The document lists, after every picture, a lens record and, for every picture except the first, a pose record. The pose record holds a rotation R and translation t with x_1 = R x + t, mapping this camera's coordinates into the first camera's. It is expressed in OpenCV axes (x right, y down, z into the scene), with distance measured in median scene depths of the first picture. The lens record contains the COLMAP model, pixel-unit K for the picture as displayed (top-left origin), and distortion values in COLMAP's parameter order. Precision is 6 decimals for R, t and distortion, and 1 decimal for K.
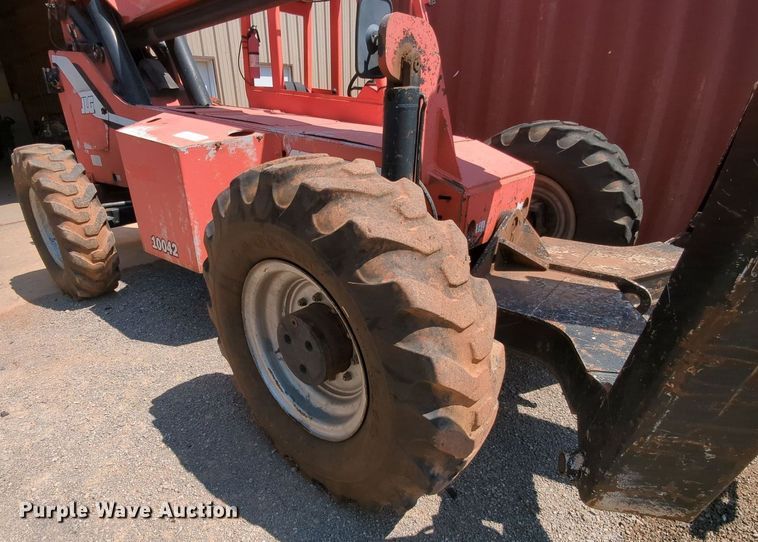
lens RADIAL K [[391.8, 0, 316.9], [0, 391.8, 315.9], [0, 0, 1]] dist [0.002935, -0.021896]
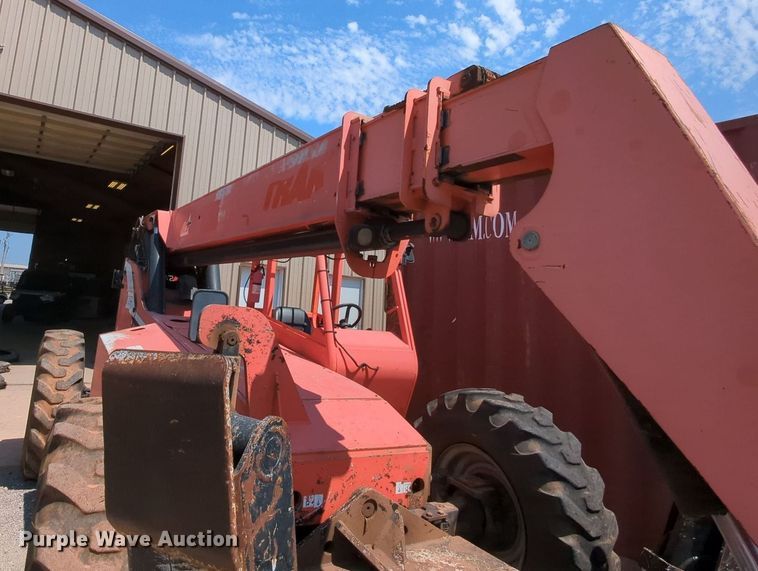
lens RADIAL K [[459.2, 0, 287.2], [0, 459.2, 232.3], [0, 0, 1]] dist [0.002543, -0.012949]
pose [[0.943417, 0.070768, -0.323969, 0.671337], [-0.250112, 0.793329, -0.555044, -0.116864], [0.217735, 0.604666, 0.766140, -0.220918]]
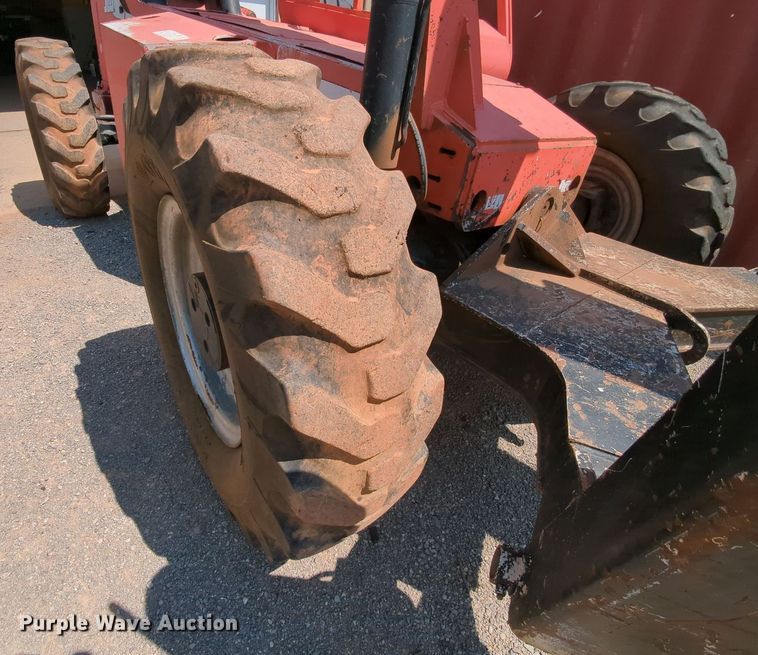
lens RADIAL K [[396.5, 0, 316.8], [0, 396.5, 315.4], [0, 0, 1]] dist [0.010160, -0.029885]
pose [[0.978470, 0.188127, -0.084876, 0.195627], [-0.178796, 0.978083, 0.106708, -0.039638], [0.103090, -0.089235, 0.990661, 0.211547]]
